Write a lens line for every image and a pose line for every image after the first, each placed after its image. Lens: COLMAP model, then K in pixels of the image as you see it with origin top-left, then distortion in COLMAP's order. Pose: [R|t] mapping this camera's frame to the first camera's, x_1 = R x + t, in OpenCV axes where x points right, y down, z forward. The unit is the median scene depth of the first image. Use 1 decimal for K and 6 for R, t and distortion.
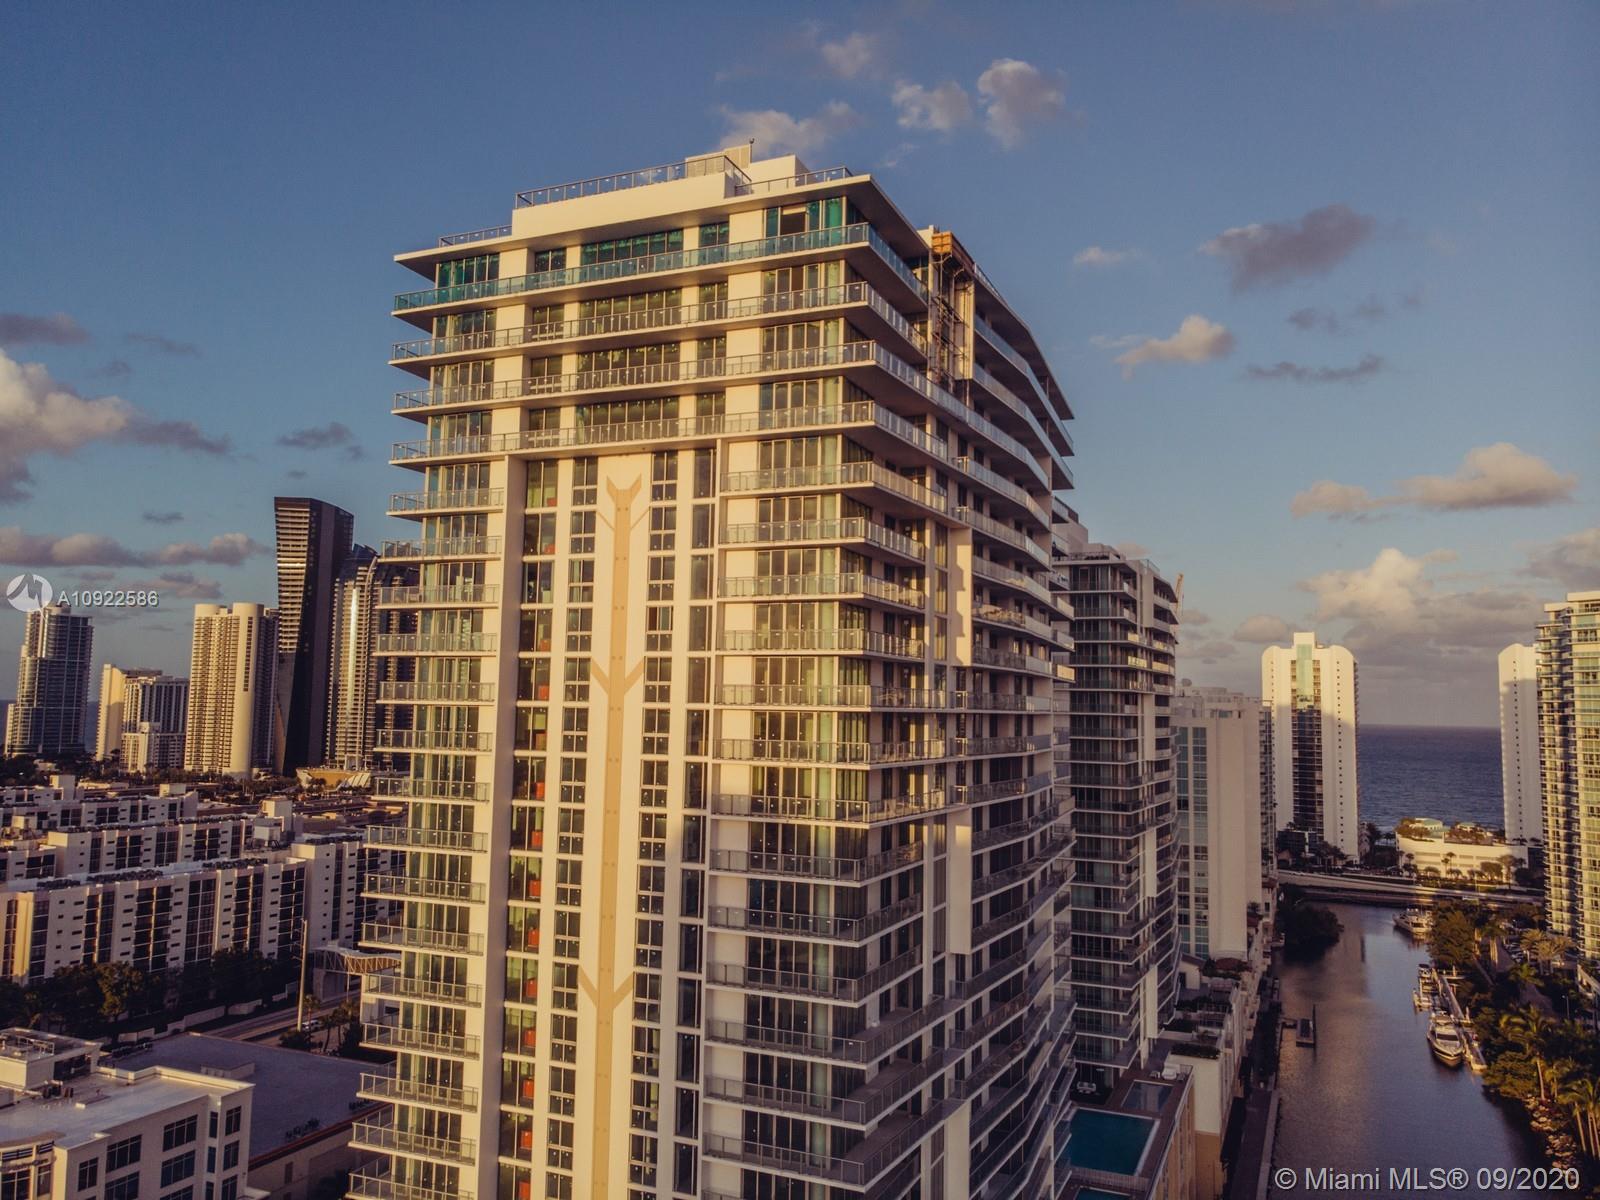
lens RADIAL K [[1220.4, 0, 790.3], [0, 1220.4, 582.2], [0, 0, 1]] dist [0.010223, 0.002813]
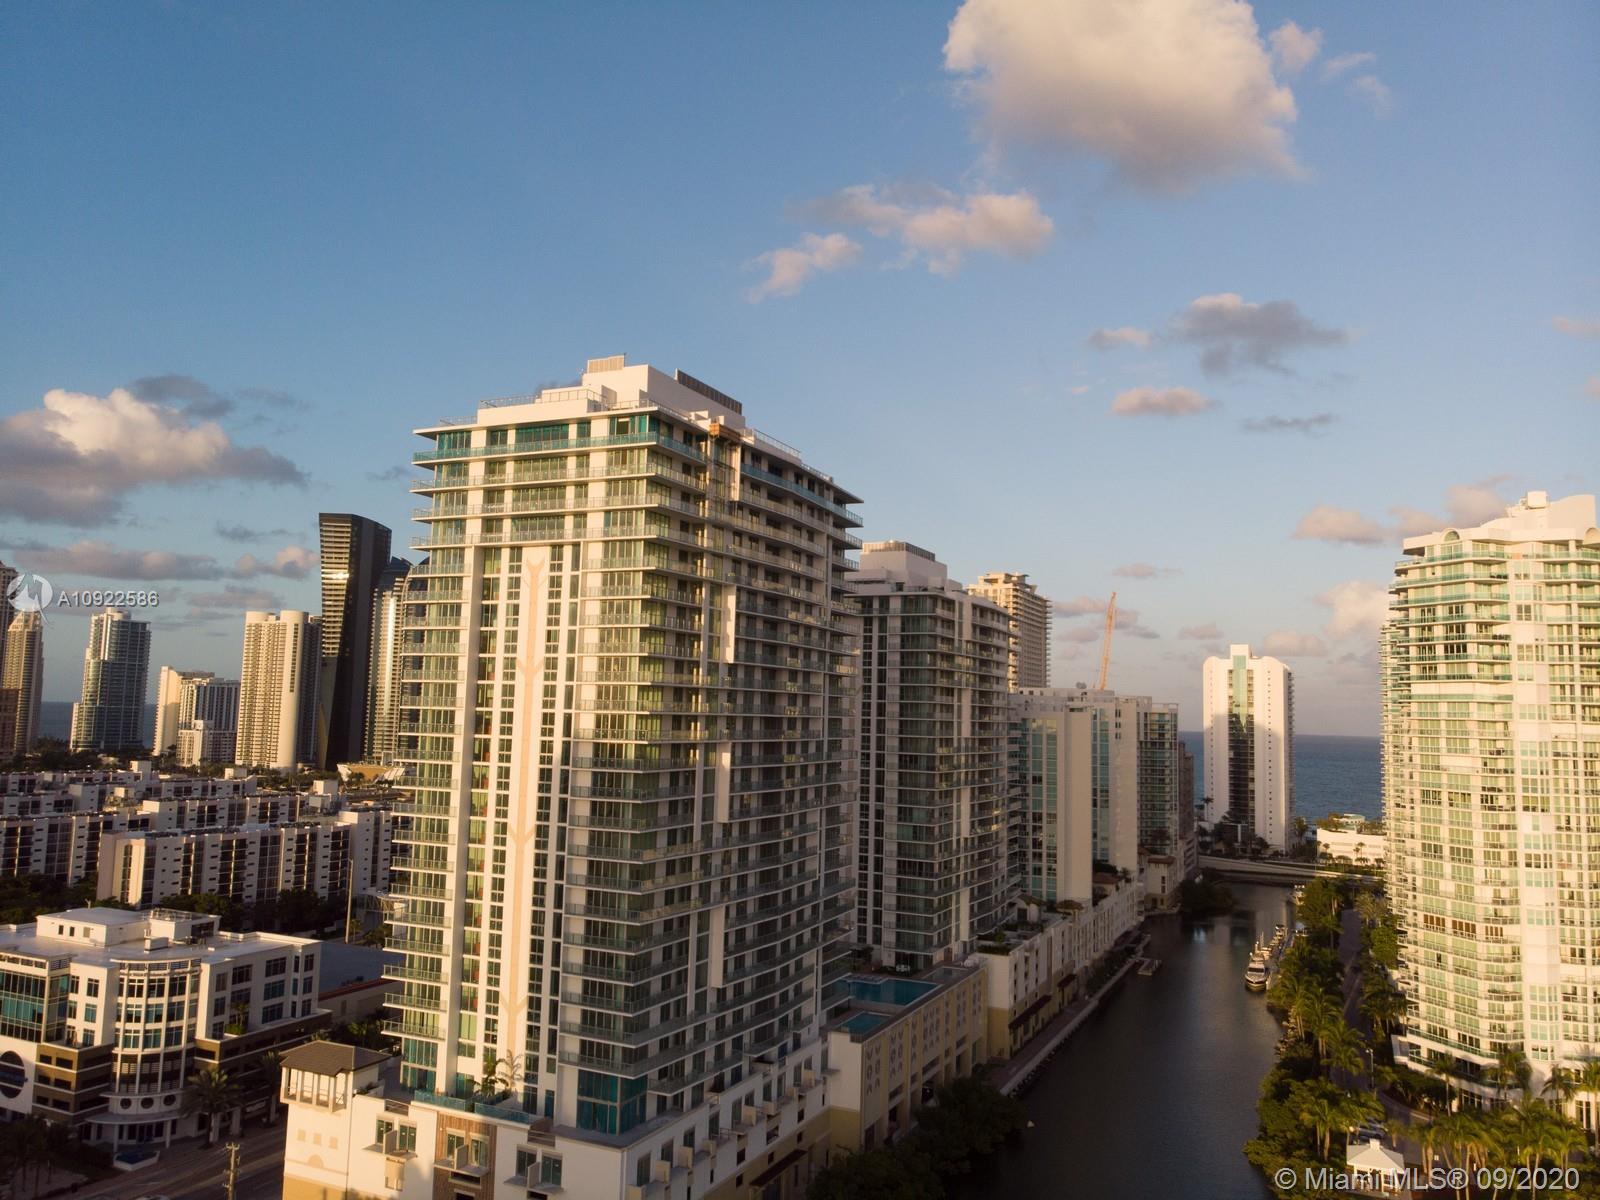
lens RADIAL K [[1220.4, 0, 787.7], [0, 1220.4, 579.2], [0, 0, 1]] dist [0.010223, 0.002813]
pose [[0.999546, 0.005263, -0.029667, 0.276960], [-0.005536, 0.999943, -0.009110, -0.038031], [0.029617, 0.009270, 0.999518, -0.769007]]
